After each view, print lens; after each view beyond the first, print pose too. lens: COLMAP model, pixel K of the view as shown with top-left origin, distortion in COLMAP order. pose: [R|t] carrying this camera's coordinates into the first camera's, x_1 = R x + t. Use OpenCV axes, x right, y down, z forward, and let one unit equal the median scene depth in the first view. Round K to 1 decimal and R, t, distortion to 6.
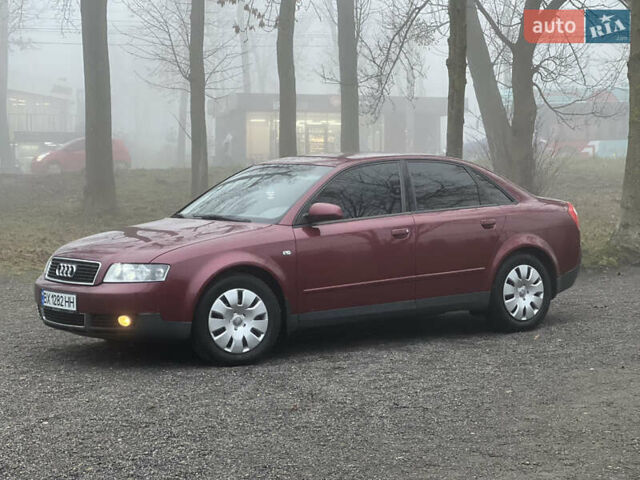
lens RADIAL K [[1470.5, 0, 320.0], [0, 1470.5, 240.0], [0, 0, 1]] dist [0.204005, 0.142610]
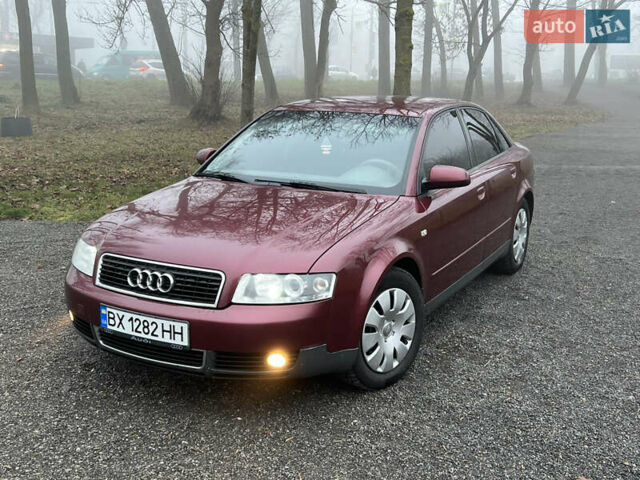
lens RADIAL K [[763.0, 0, 320.0], [0, 763.0, 240.0], [0, 0, 1]] dist [0.084196, -0.050478]
pose [[0.907201, -0.068623, 0.415063, -0.248325], [0.003402, 0.987771, 0.155873, -0.052688], [-0.420684, -0.139996, 0.896340, 0.663775]]
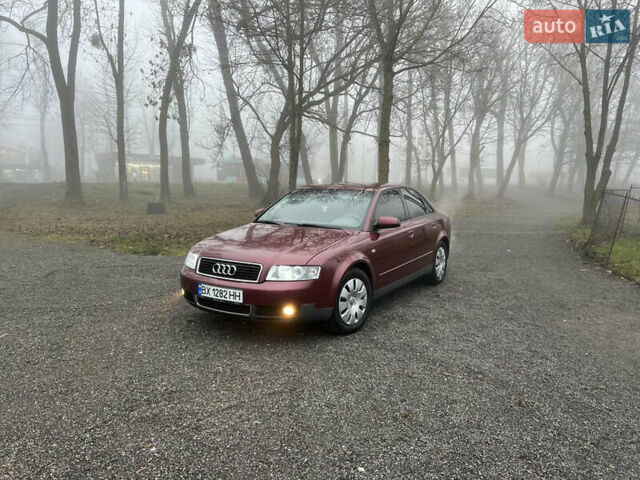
lens RADIAL K [[492.6, 0, 322.6], [0, 492.6, 229.7], [0, 0, 1]] dist [0.088723, -0.001005]
pose [[0.925705, -0.012079, 0.378053, -0.258643], [-0.003570, 0.999166, 0.040665, -0.032573], [-0.378229, -0.038994, 0.924890, 0.574070]]
